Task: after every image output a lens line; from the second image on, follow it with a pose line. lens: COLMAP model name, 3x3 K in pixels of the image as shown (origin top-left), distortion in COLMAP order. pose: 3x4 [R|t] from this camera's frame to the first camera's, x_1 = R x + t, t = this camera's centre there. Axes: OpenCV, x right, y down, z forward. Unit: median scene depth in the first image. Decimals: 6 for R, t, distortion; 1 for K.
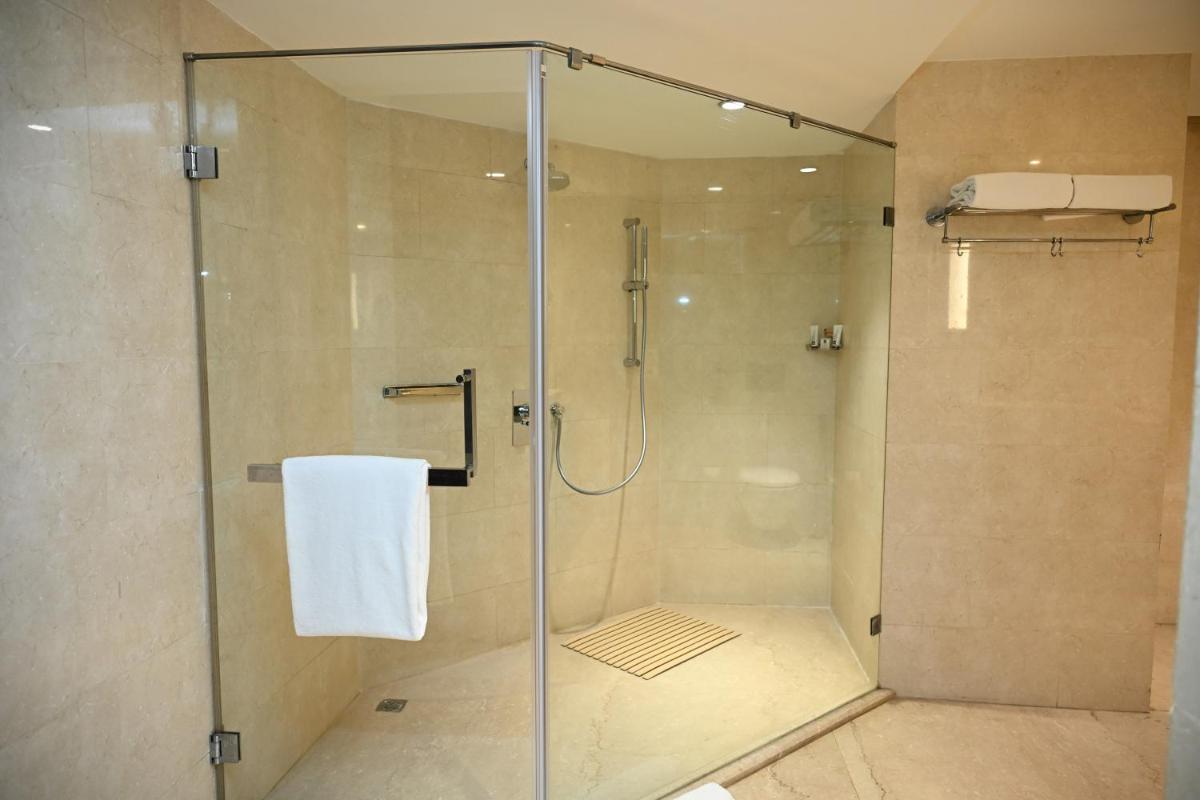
lens RADIAL K [[781.0, 0, 601.1], [0, 781.0, 396.5], [0, 0, 1]] dist [-0.000211, -0.002958]
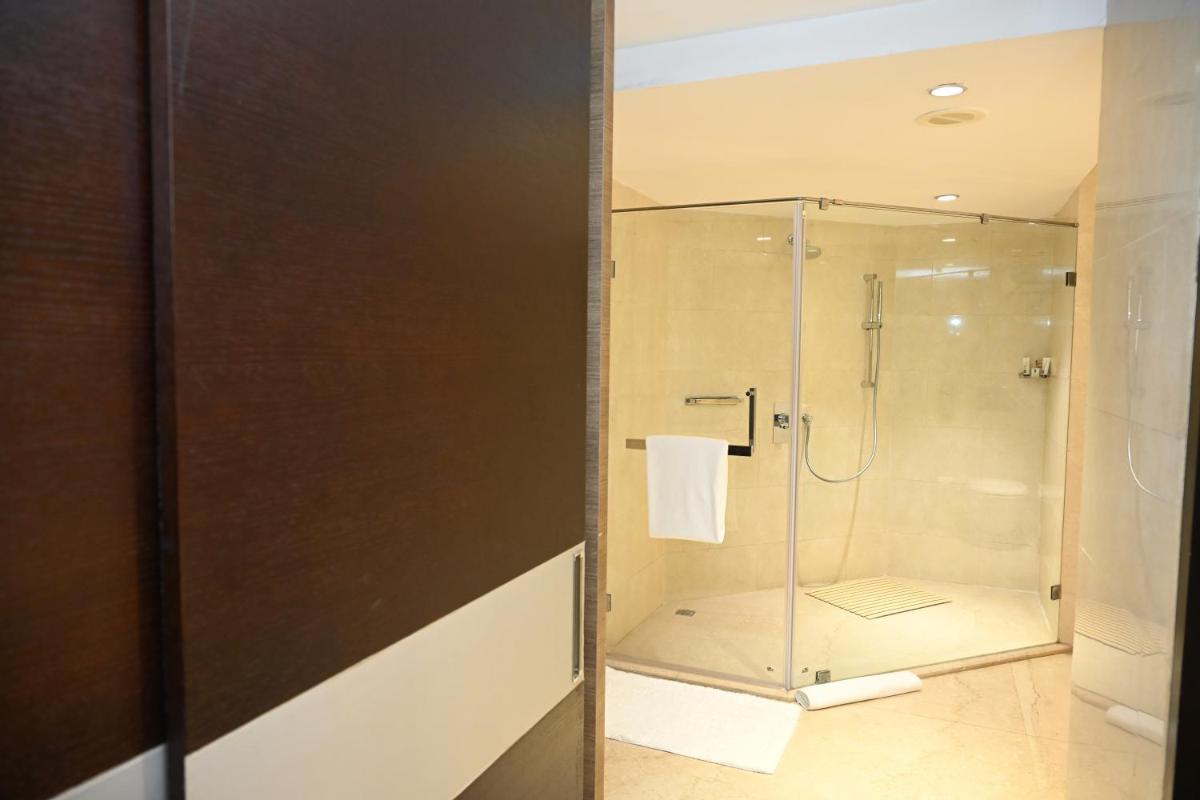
lens RADIAL K [[781.0, 0, 601.1], [0, 781.0, 396.5], [0, 0, 1]] dist [-0.000211, -0.002958]
pose [[0.949807, 0.027959, -0.311585, 0.025837], [-0.033689, 0.999348, -0.013022, 0.009292], [0.311017, 0.022865, 0.950129, -0.404142]]
